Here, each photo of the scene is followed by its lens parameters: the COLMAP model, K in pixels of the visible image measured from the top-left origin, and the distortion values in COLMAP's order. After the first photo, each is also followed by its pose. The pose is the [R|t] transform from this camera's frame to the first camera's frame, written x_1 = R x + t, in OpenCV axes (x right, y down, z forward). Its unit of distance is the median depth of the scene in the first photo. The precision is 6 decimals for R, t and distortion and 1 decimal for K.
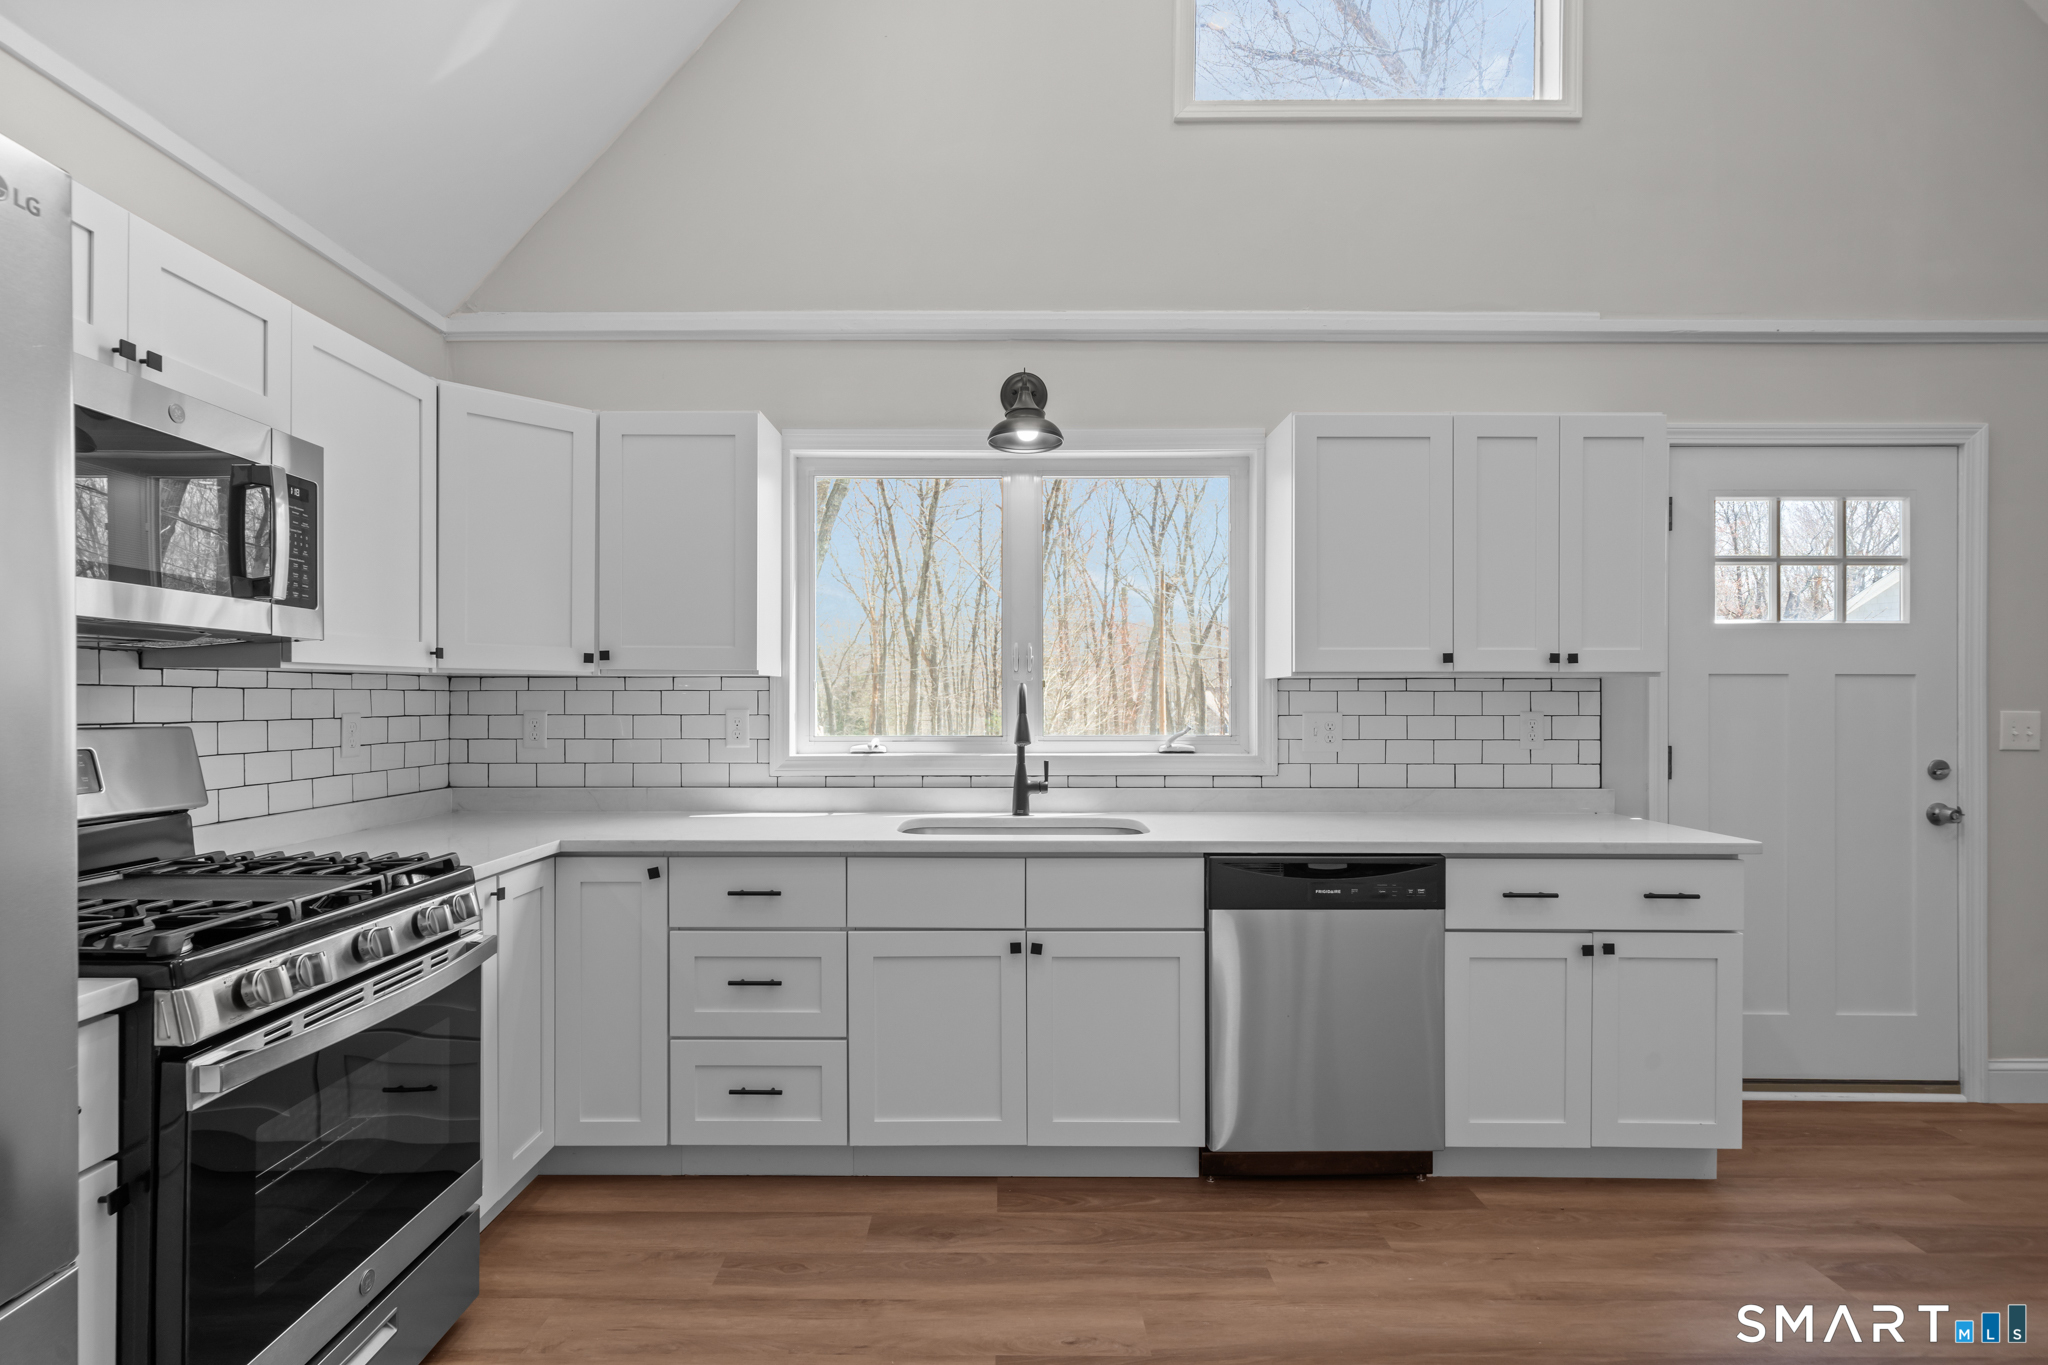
lens RADIAL K [[1012.5, 0, 1002.7], [0, 1012.5, 701.5], [0, 0, 1]] dist [0.000793, 0.000402]
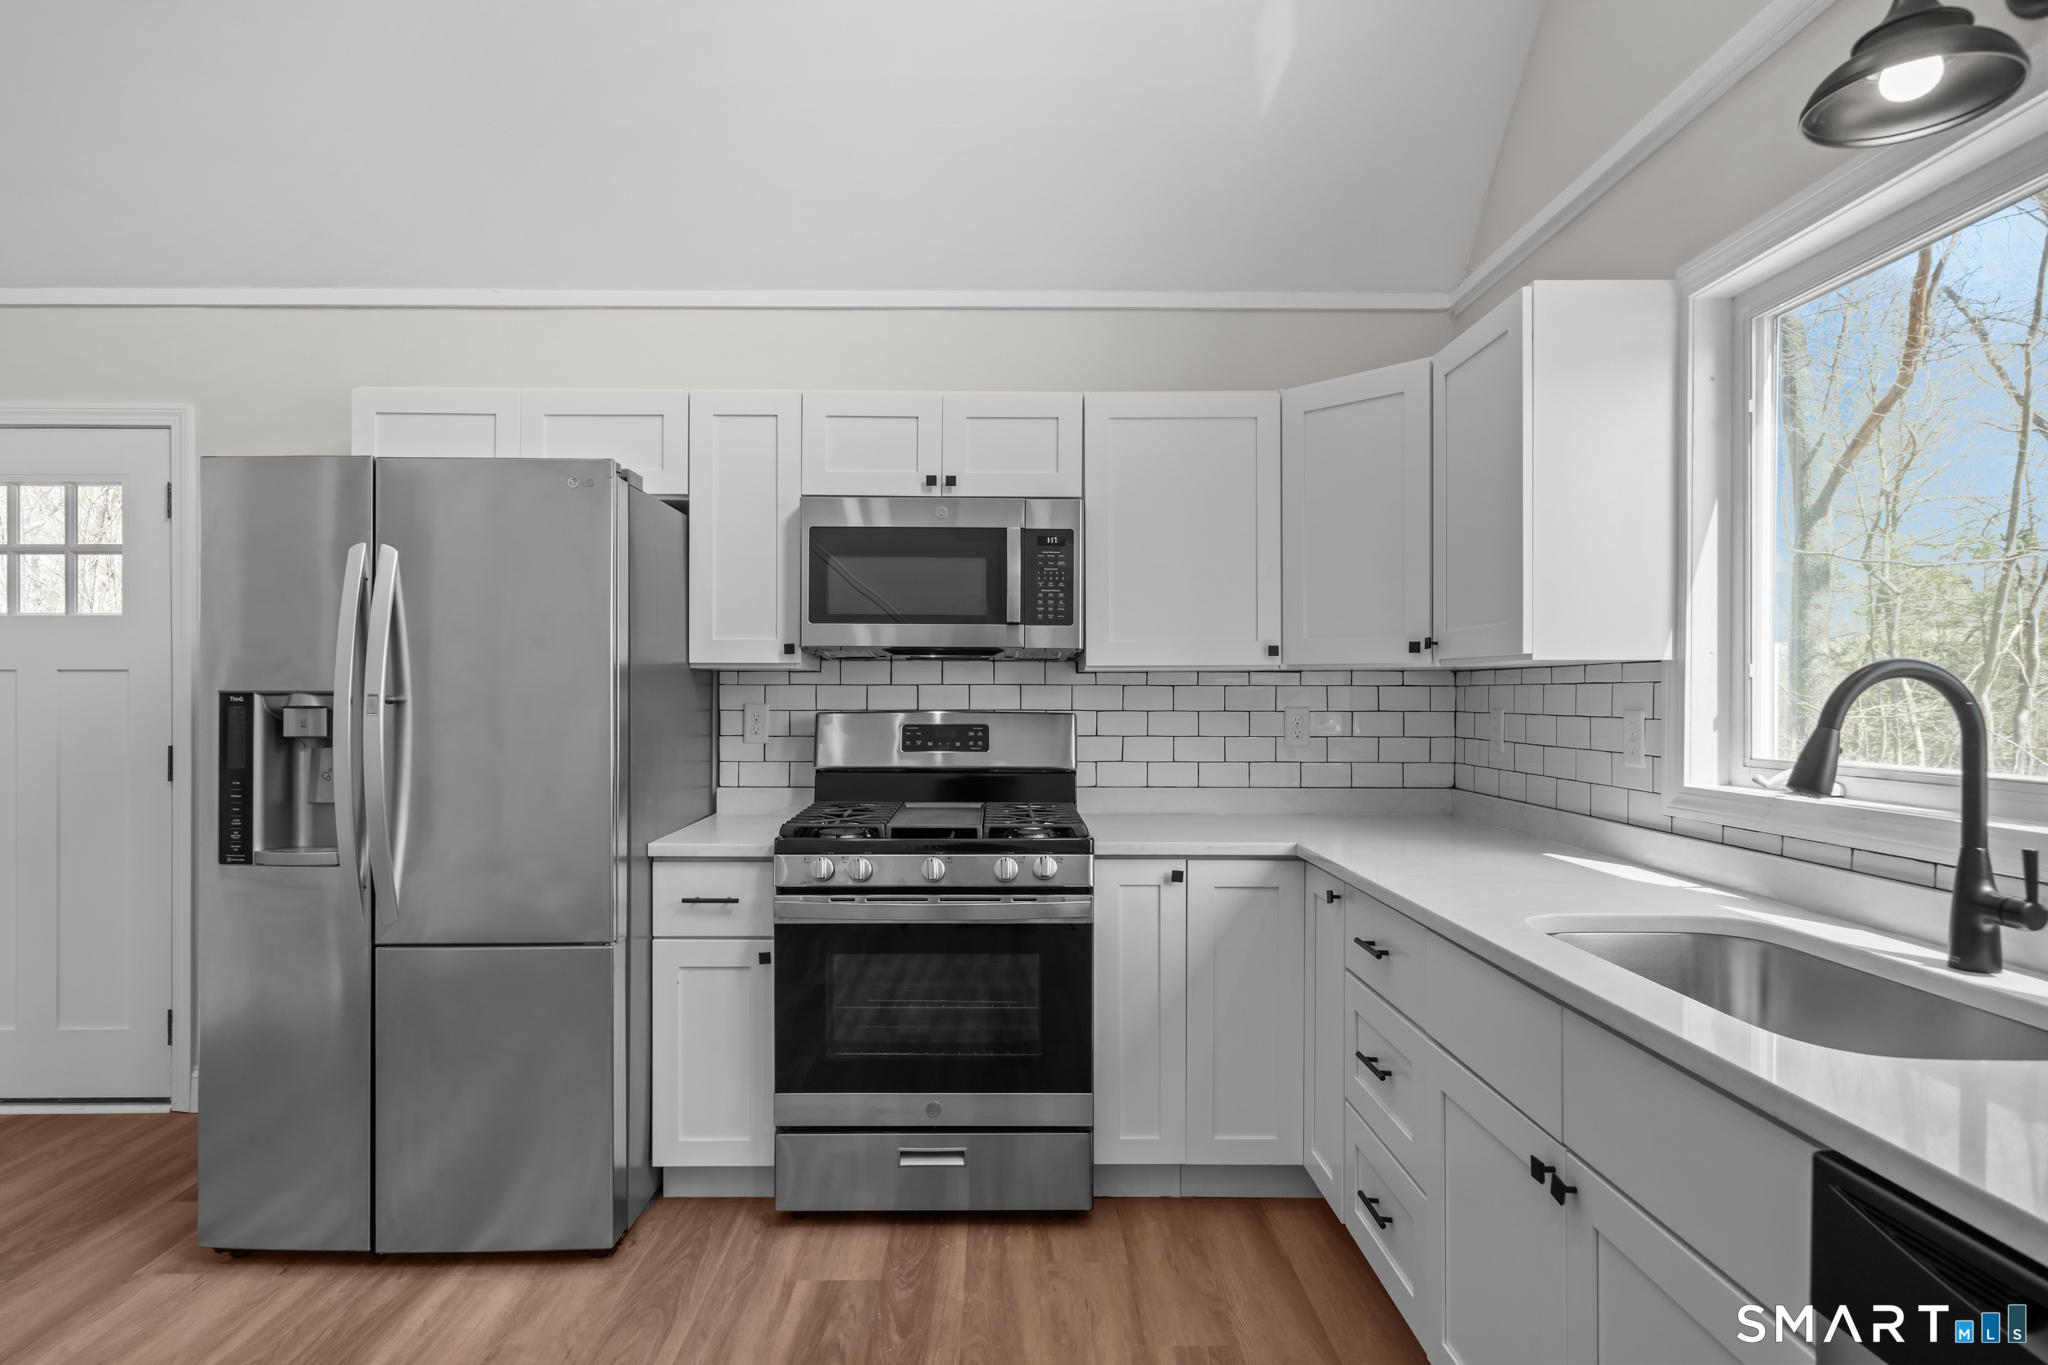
lens RADIAL K [[1076.4, 0, 1004.3], [0, 1076.4, 697.2], [0, 0, 1]] dist [0.000032, 0.000586]
pose [[0.004826, 0.003305, -0.999983, 0.561148], [-0.004611, 0.999984, 0.003283, -0.001886], [0.999978, 0.004595, 0.004841, 0.709976]]
